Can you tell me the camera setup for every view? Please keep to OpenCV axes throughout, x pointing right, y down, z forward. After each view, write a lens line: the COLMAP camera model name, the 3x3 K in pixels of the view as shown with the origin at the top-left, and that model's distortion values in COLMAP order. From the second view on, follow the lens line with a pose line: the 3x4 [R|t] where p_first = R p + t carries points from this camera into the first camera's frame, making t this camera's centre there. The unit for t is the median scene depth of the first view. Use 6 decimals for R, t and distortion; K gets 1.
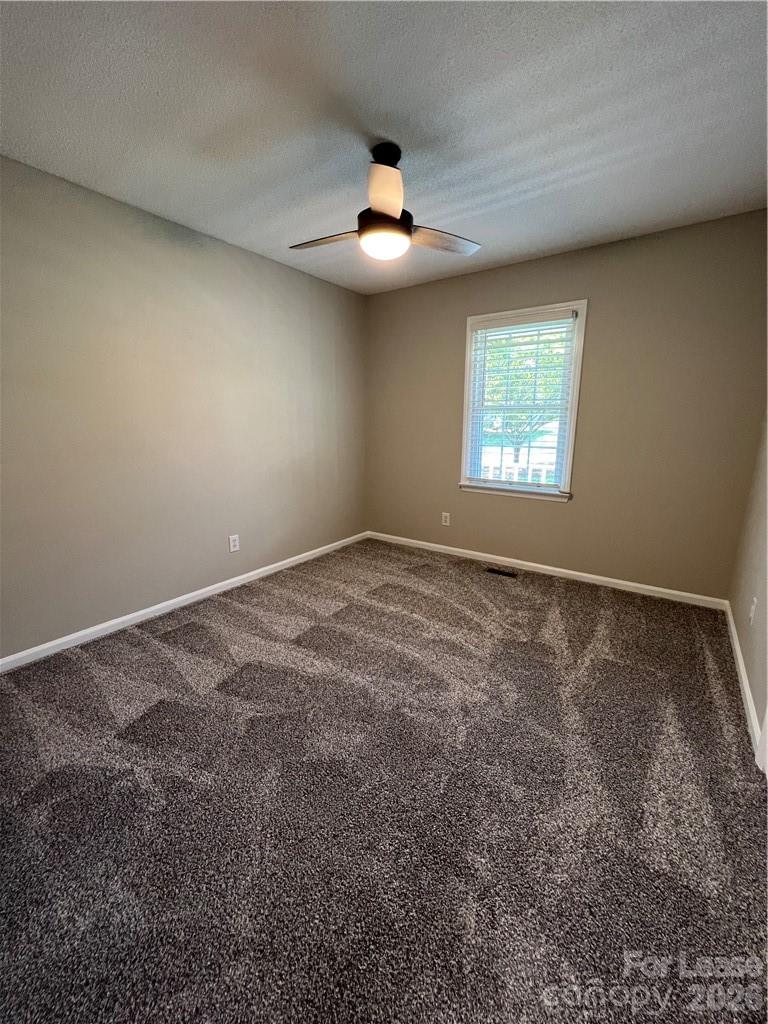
lens RADIAL K [[409.8, 0, 378.3], [0, 409.8, 508.3], [0, 0, 1]] dist [0.001991, 0.000292]
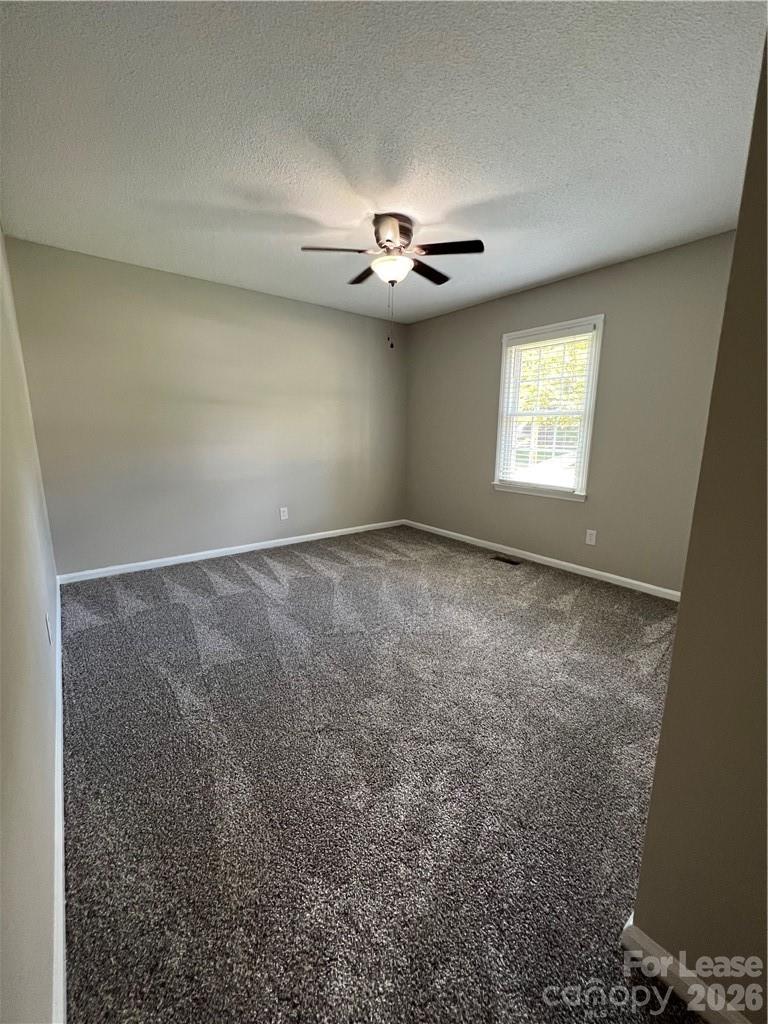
lens RADIAL K [[409.8, 0, 379.1], [0, 409.8, 518.4], [0, 0, 1]] dist [0.001991, 0.000292]
pose [[0.957210, 0.064403, -0.282138, 0.246531], [-0.062407, 0.997921, 0.016065, 0.039989], [0.282586, 0.002230, 0.959239, -0.173861]]
